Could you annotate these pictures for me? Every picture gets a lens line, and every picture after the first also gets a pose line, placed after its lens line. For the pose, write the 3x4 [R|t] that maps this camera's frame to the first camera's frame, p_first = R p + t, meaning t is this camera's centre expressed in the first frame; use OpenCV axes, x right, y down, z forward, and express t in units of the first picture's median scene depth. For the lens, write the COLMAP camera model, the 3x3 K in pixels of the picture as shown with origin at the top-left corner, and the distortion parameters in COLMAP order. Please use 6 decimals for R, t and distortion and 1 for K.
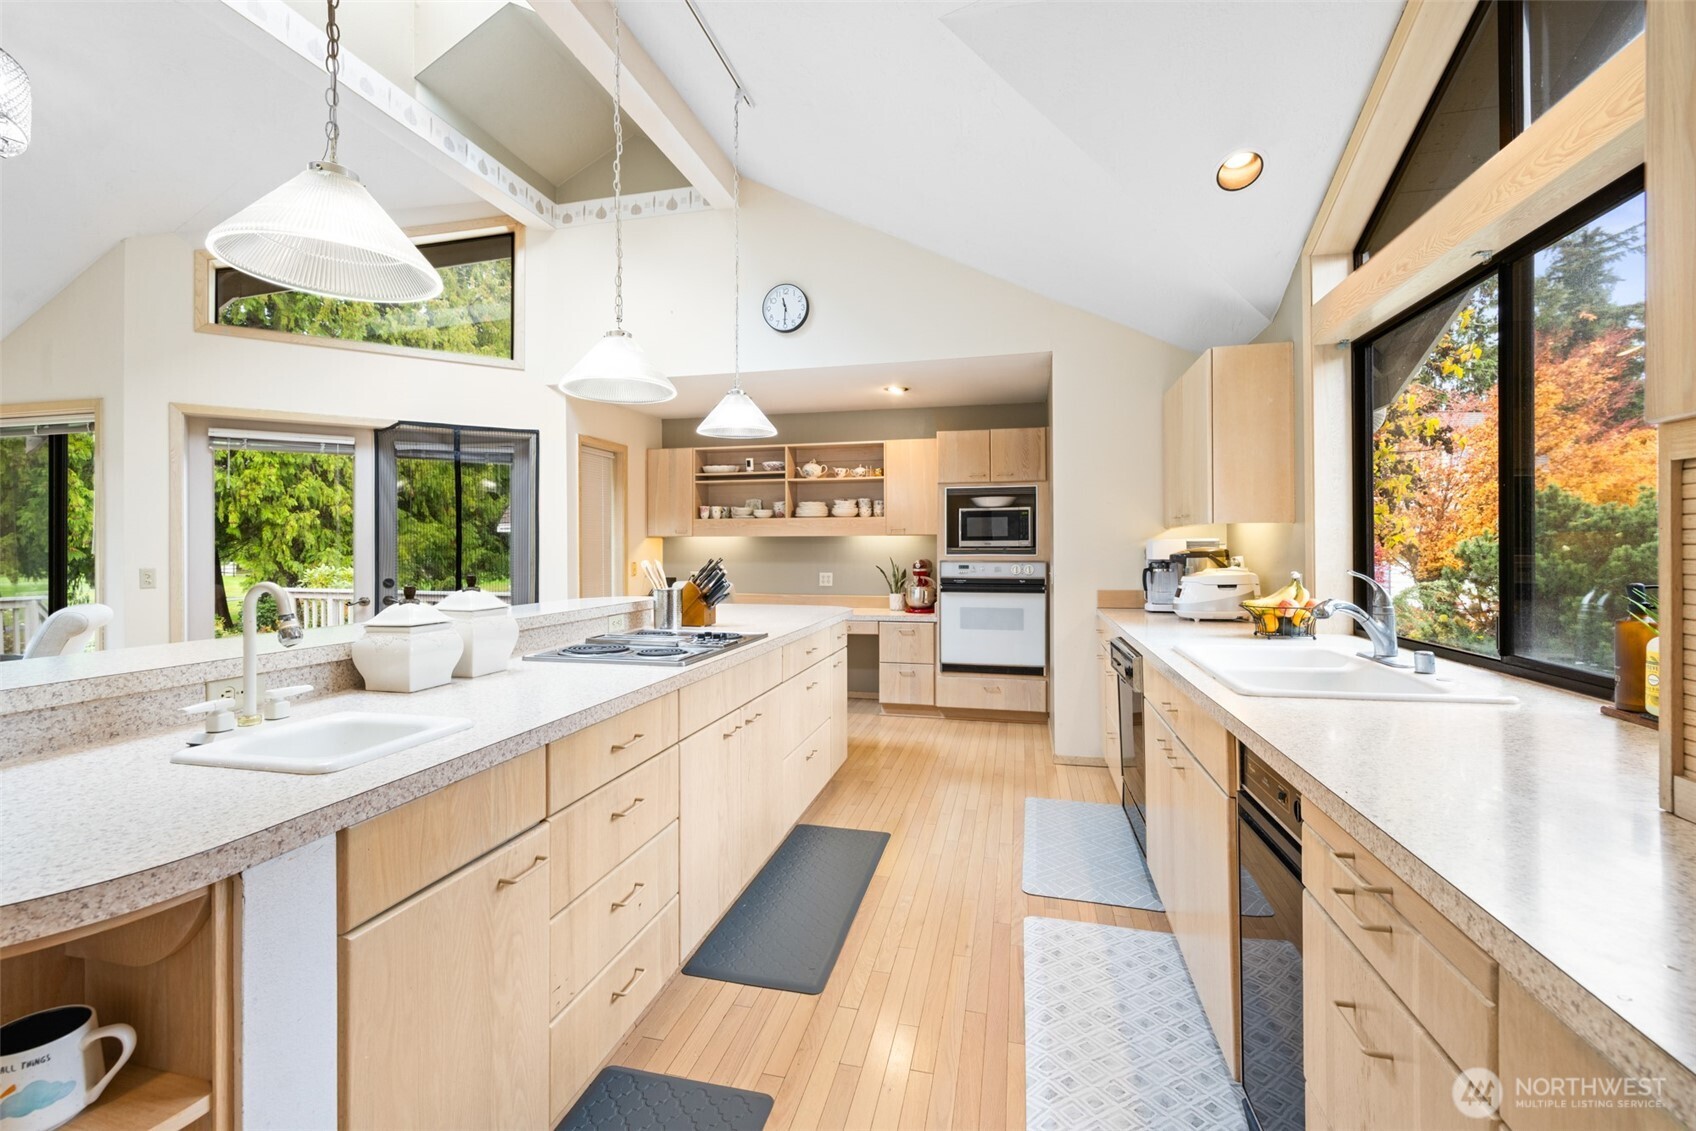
lens RADIAL K [[726.1, 0, 837.3], [0, 726.1, 548.5], [0, 0, 1]] dist [0.000377, -0.000012]
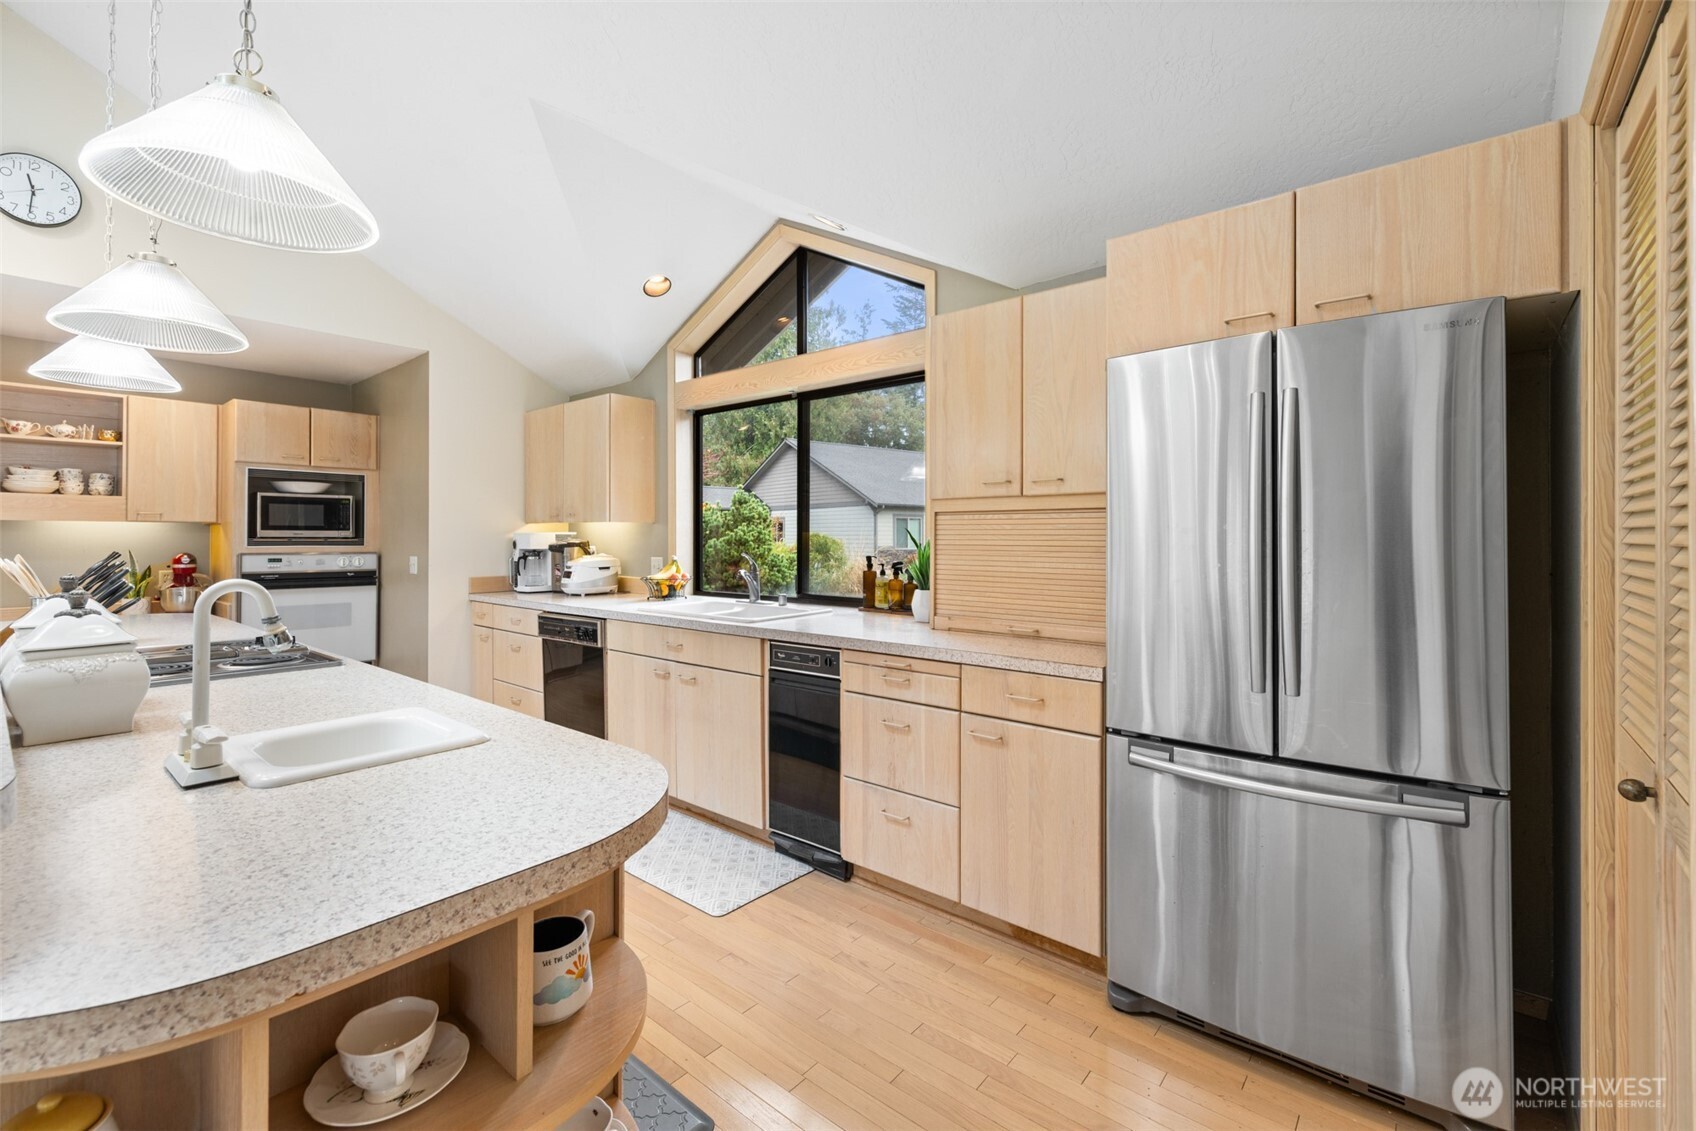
lens RADIAL K [[718.6, 0, 848.5], [0, 718.6, 539.7], [0, 0, 1]] dist [-0.000817, -0.000356]
pose [[0.430861, 0.003153, 0.902413, -0.315460], [-0.003512, 0.999992, -0.001817, -0.000174], [-0.902411, -0.002386, 0.430869, 0.005778]]
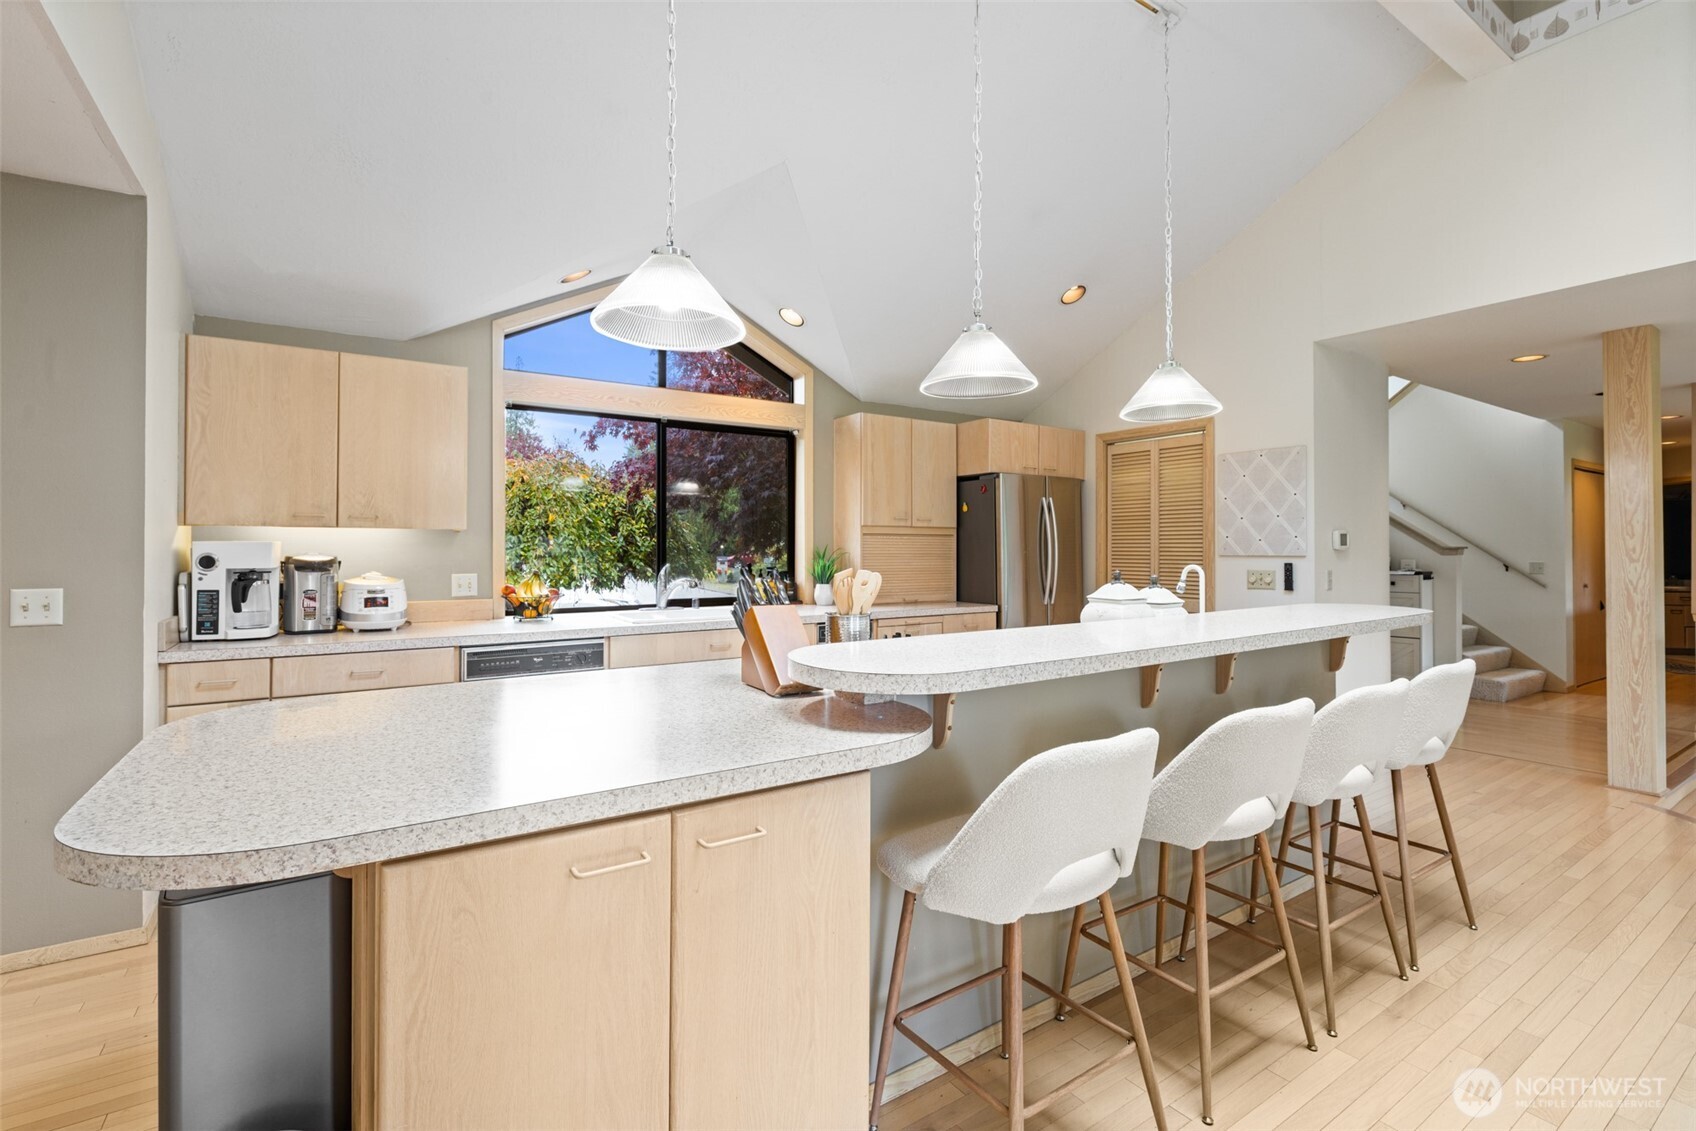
lens RADIAL K [[759.2, 0, 841.5], [0, 759.2, 544.0], [0, 0, 1]] dist [0.001226, 0.000266]
pose [[-0.739274, 0.010095, 0.673329, -0.407376], [0.003407, 0.999931, -0.011252, 0.000884], [-0.673397, -0.006024, -0.739257, 0.902350]]
